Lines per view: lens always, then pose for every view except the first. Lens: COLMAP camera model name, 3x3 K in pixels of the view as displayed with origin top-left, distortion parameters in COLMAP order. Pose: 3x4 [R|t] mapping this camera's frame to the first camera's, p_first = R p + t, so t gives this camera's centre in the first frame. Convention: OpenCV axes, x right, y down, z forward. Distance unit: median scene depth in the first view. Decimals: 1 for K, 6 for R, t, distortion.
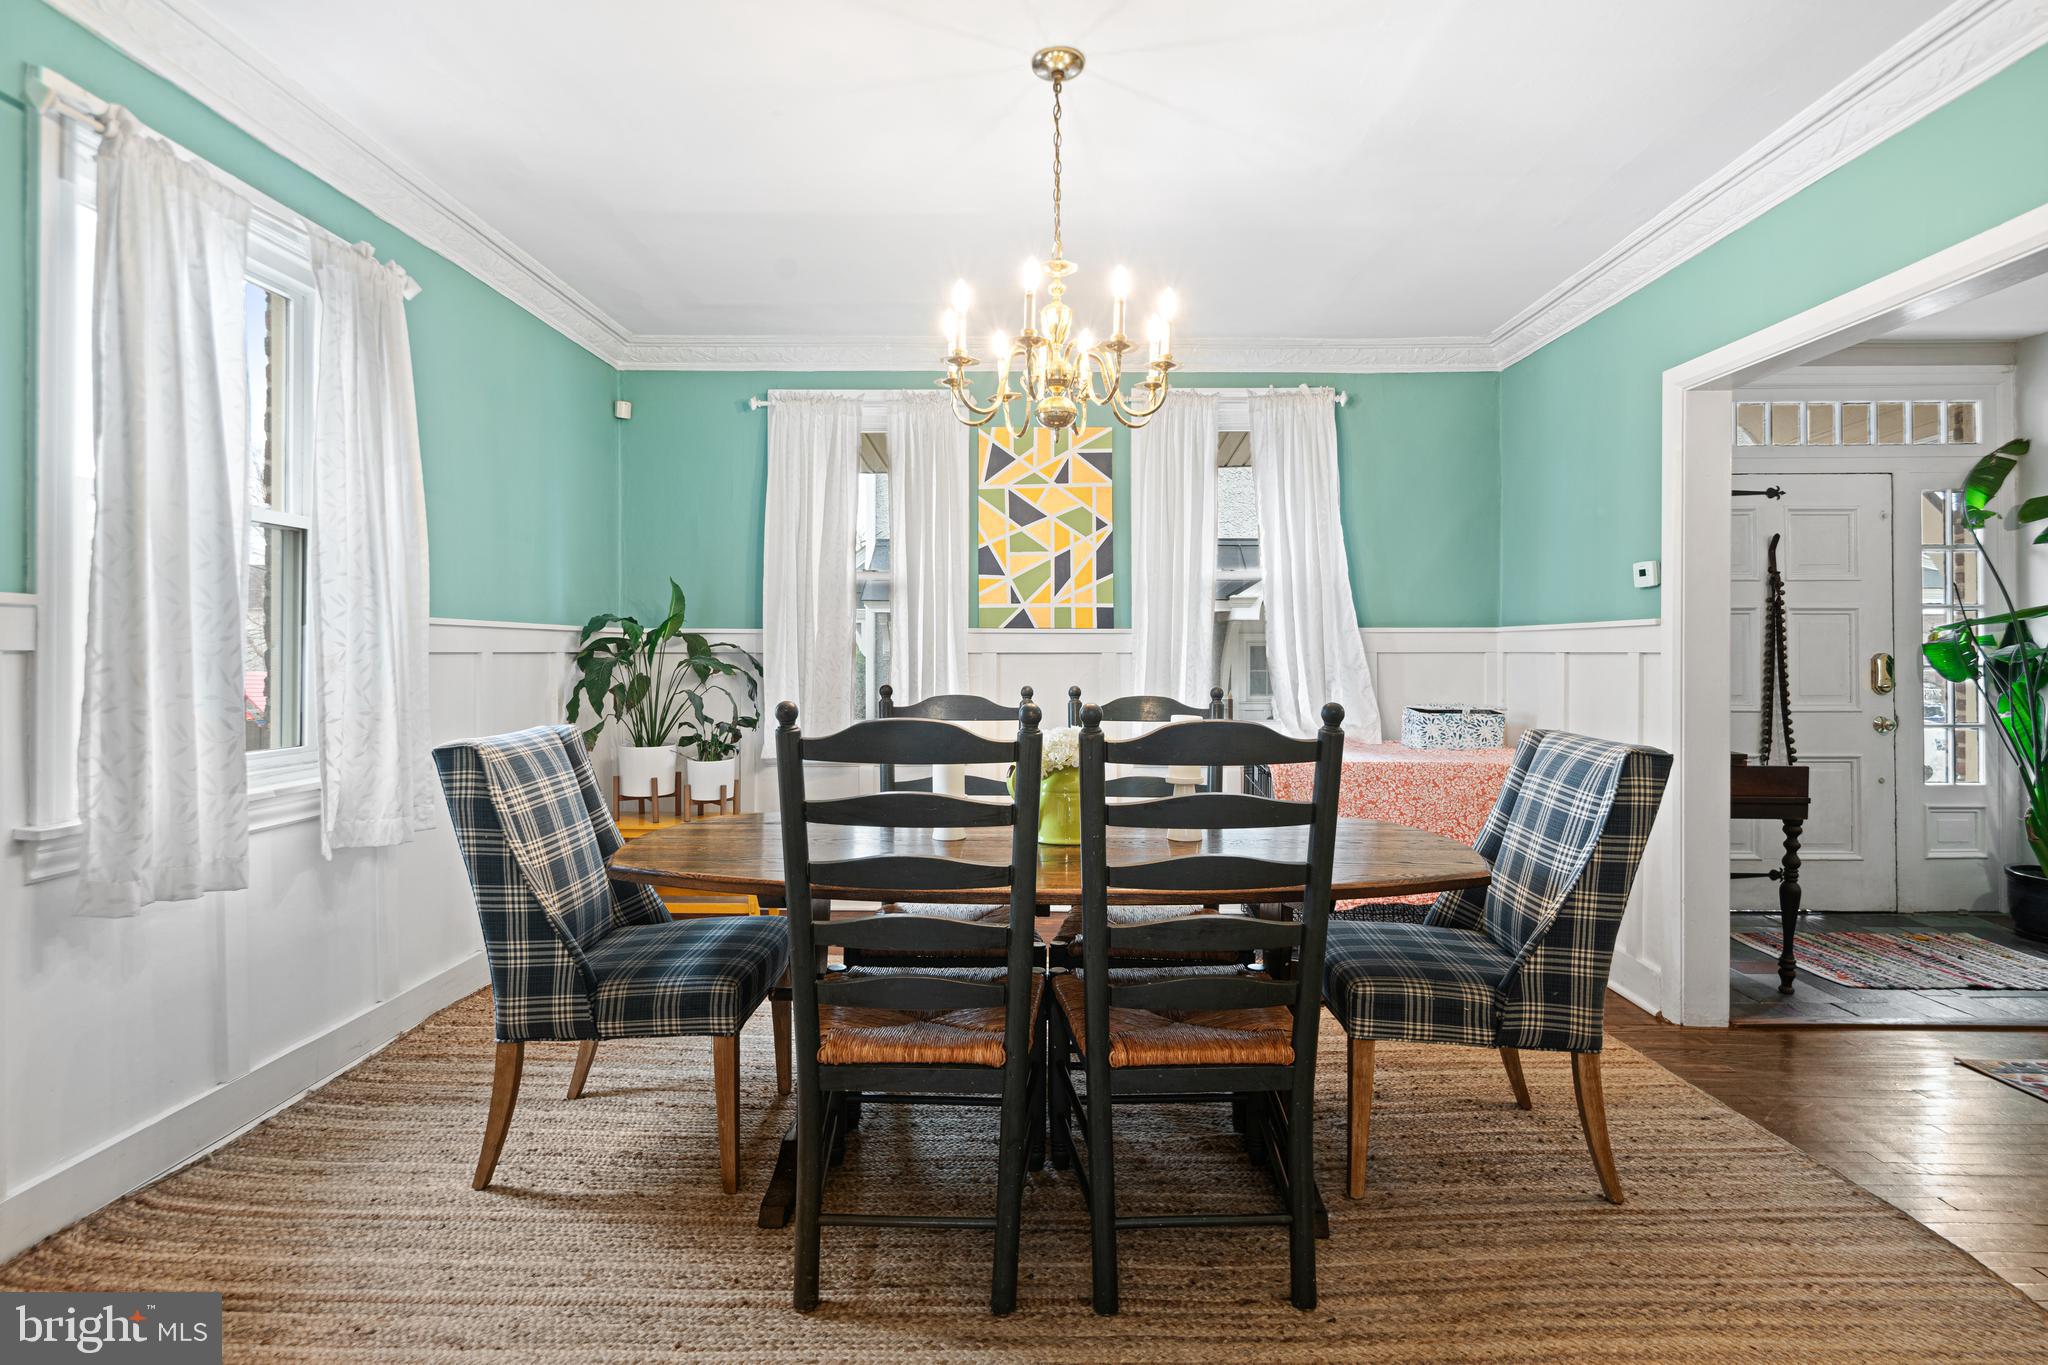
lens RADIAL K [[976.1, 0, 1025.5], [0, 976.1, 637.6], [0, 0, 1]] dist [-0.001257, -0.001470]
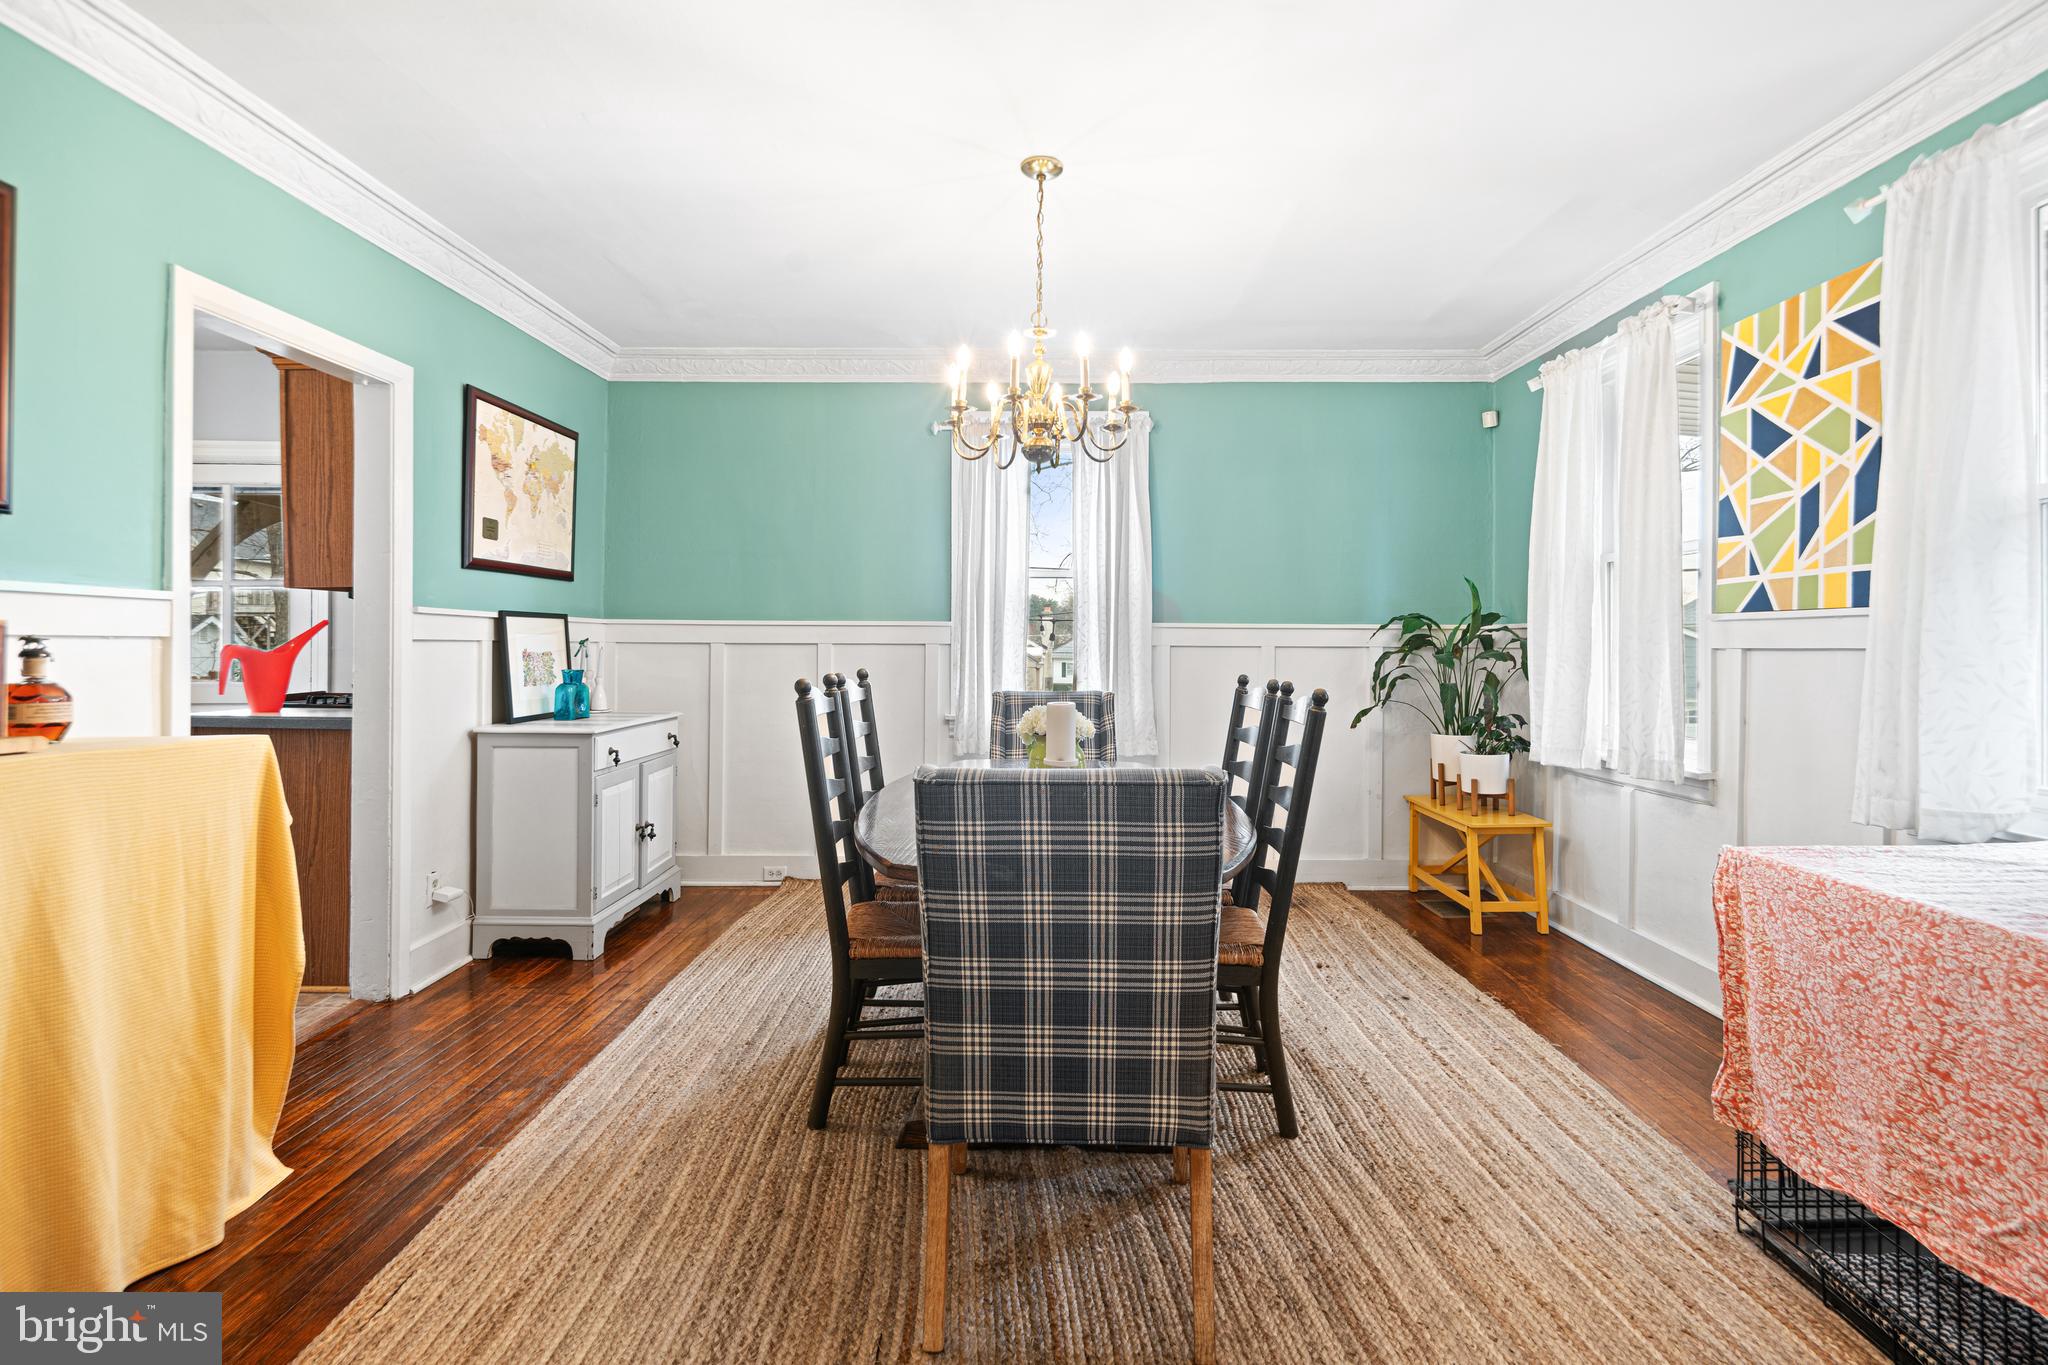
lens RADIAL K [[992.9, 0, 1027.7], [0, 992.9, 650.0], [0, 0, 1]] dist [0.000461, -0.000760]
pose [[0.014186, 0.001136, -0.999899, 0.665763], [-0.001662, 0.999998, 0.001113, 0.016463], [0.999898, 0.001646, 0.014187, 0.490632]]
